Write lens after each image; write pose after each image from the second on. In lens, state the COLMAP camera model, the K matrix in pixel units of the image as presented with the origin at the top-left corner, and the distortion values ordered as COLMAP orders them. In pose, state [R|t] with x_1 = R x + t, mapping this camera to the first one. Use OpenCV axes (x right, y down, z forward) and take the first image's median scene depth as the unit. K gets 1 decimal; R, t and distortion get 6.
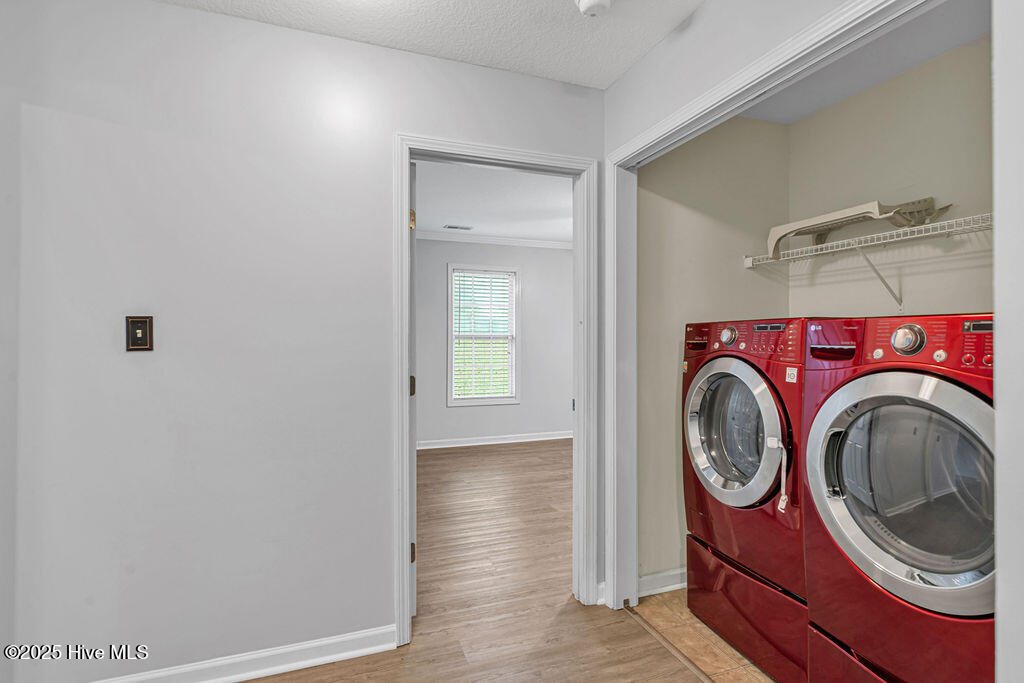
lens RADIAL K [[476.5, 0, 509.2], [0, 476.5, 335.2], [0, 0, 1]] dist [-0.000185, -0.000415]
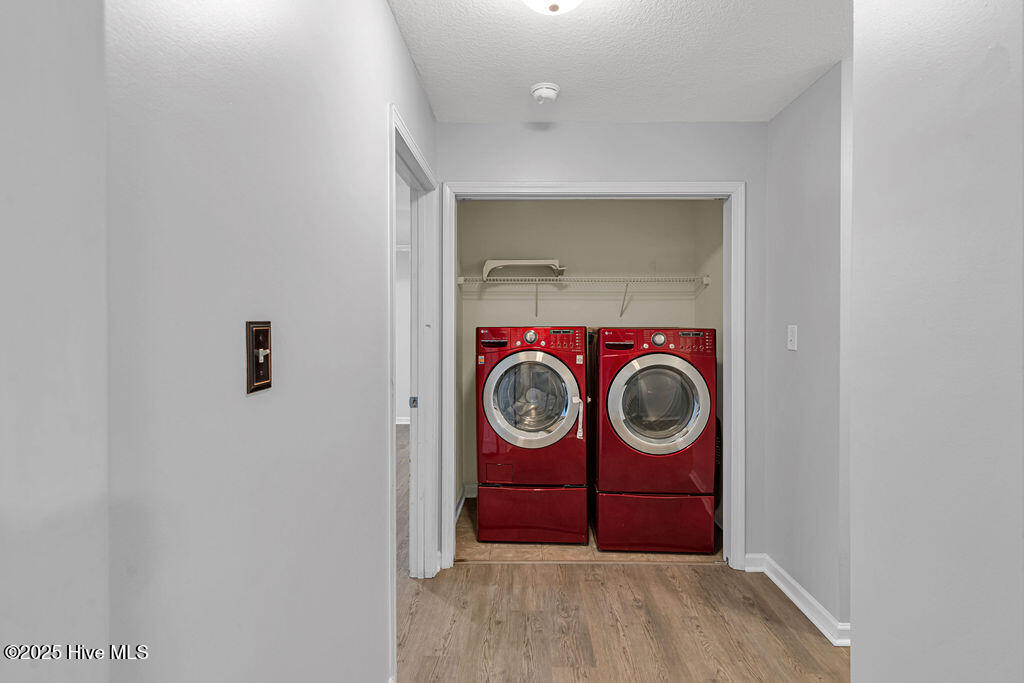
lens RADIAL K [[476.5, 0, 509.2], [0, 476.5, 335.2], [0, 0, 1]] dist [-0.000185, -0.000415]
pose [[0.390194, -0.013919, 0.920628, -0.997051], [-0.004589, 0.999844, 0.017061, -0.030500], [-0.920721, -0.010882, 0.390069, 0.504498]]
